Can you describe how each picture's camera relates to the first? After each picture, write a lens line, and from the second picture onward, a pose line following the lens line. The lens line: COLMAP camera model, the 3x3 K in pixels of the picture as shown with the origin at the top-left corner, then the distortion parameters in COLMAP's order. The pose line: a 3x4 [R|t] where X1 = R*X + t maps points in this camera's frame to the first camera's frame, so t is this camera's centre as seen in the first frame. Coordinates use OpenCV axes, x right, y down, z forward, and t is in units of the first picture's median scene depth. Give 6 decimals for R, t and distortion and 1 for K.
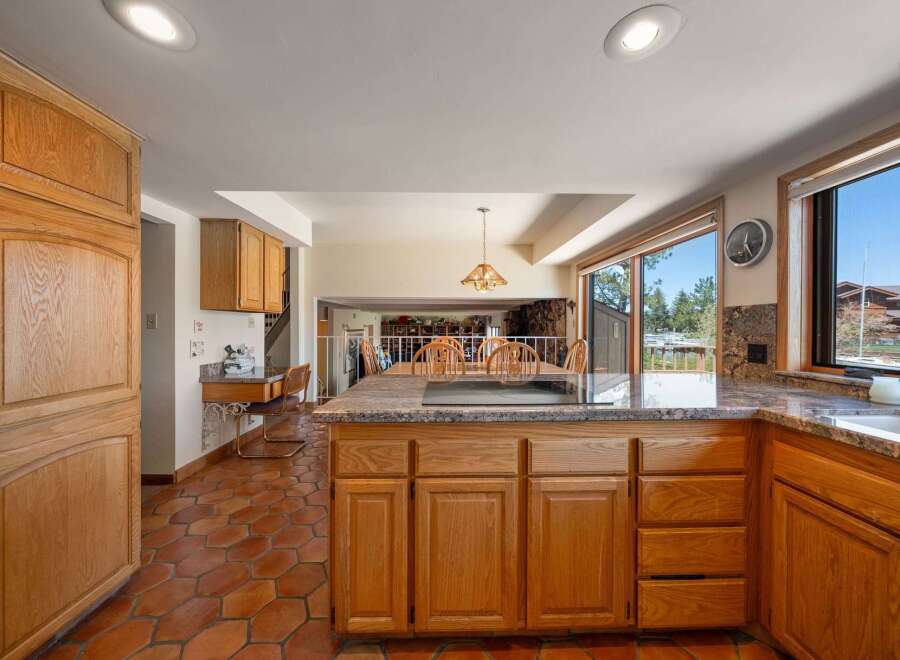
lens RADIAL K [[339.2, 0, 448.8], [0, 339.2, 326.1], [0, 0, 1]] dist [-0.003434, -0.000178]
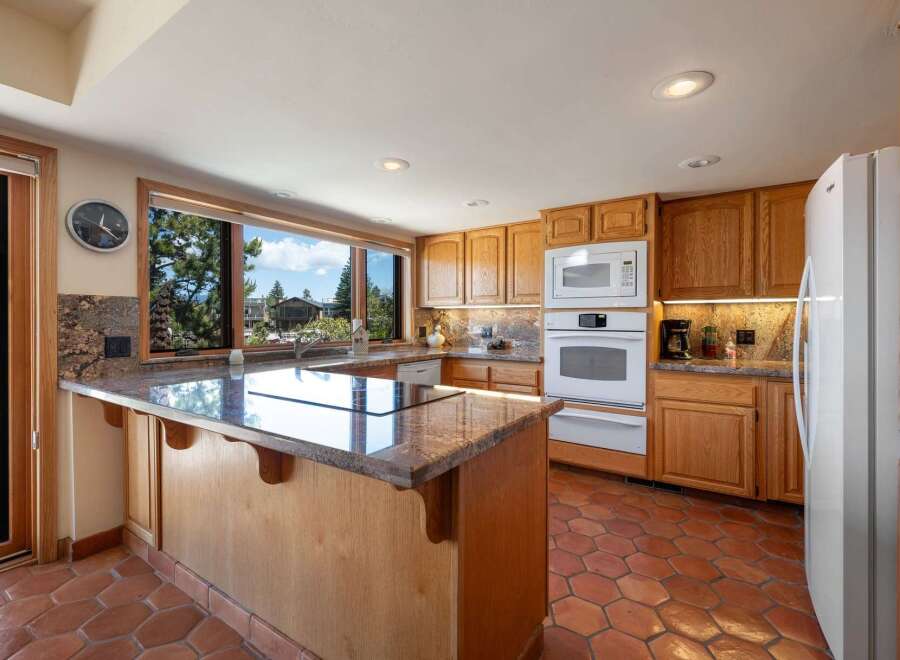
lens RADIAL K [[415.8, 0, 454.1], [0, 415.8, 325.2], [0, 0, 1]] dist [-0.004474, -0.001590]
pose [[-0.827509, -0.010390, 0.561356, -0.545217], [-0.004717, 0.999922, 0.011555, 0.000408], [-0.561432, 0.006914, -0.827494, 1.461245]]
